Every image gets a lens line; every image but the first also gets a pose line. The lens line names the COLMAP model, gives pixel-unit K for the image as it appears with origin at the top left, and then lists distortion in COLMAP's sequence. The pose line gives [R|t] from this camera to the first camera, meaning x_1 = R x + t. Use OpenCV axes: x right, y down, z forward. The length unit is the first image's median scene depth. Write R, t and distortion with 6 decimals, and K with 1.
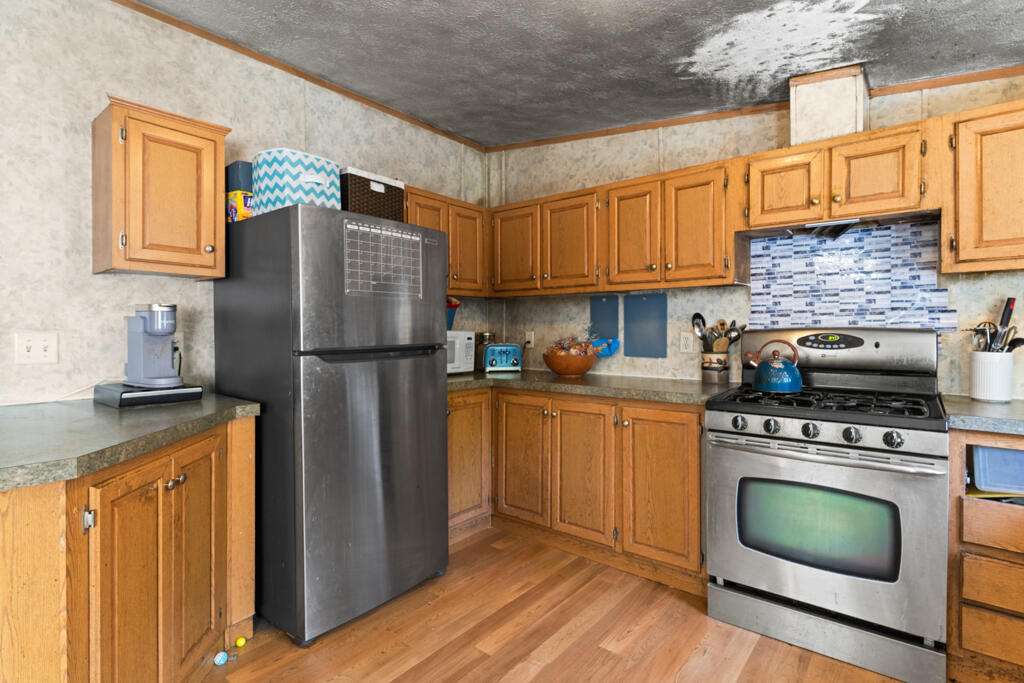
lens RADIAL K [[500.1, 0, 516.7], [0, 500.1, 335.6], [0, 0, 1]] dist [0.000159, 0.000472]
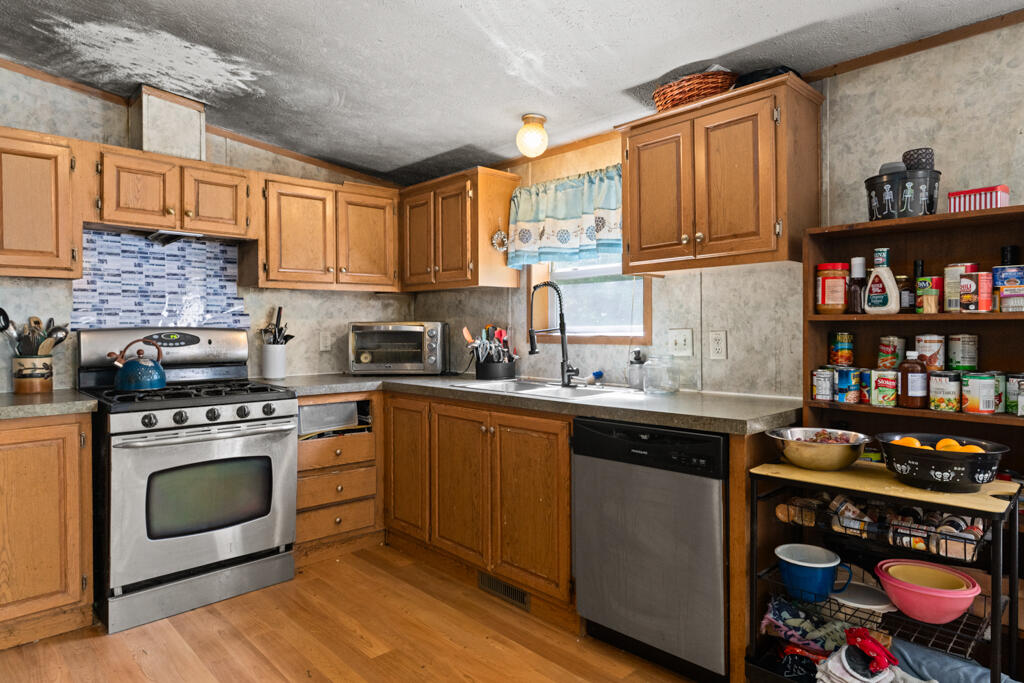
lens RADIAL K [[615.6, 0, 512.1], [0, 615.6, 338.0], [0, 0, 1]] dist [0.001149, 0.002058]
pose [[0.132382, -0.015729, 0.991074, -0.608398], [0.011980, 0.999826, 0.014268, -0.002346], [-0.991126, 0.009984, 0.132548, 0.084309]]
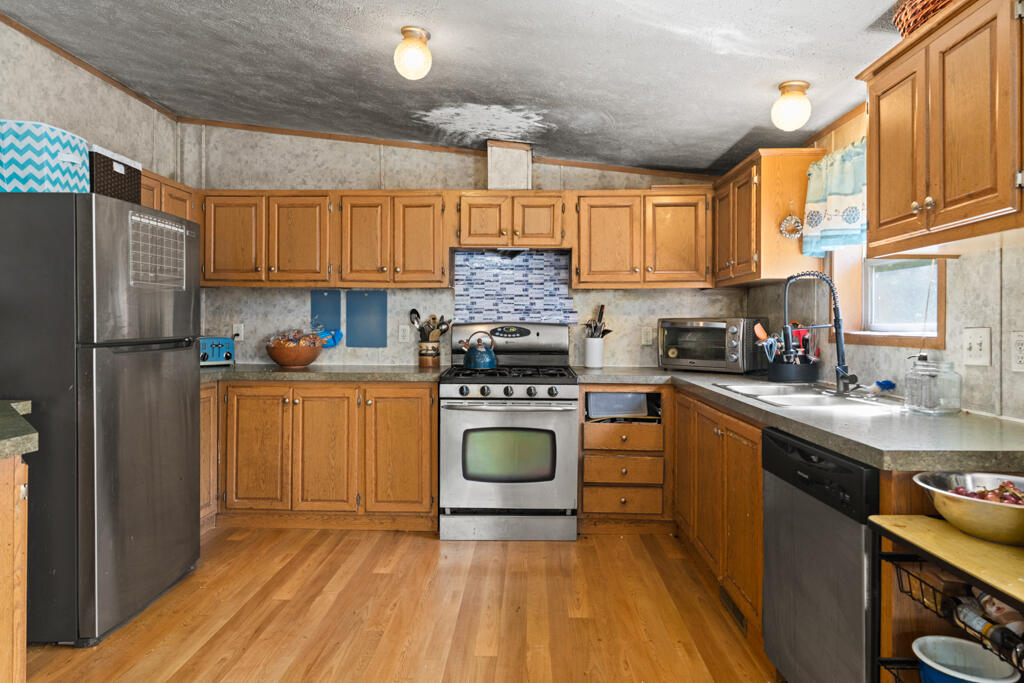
lens RADIAL K [[615.6, 0, 510.8], [0, 615.6, 332.8], [0, 0, 1]] dist [0.001149, 0.002058]
pose [[0.796858, -0.004050, 0.604153, -0.418714], [0.000021, 0.999978, 0.006677, 0.002349], [-0.604166, -0.005308, 0.796840, -0.379734]]
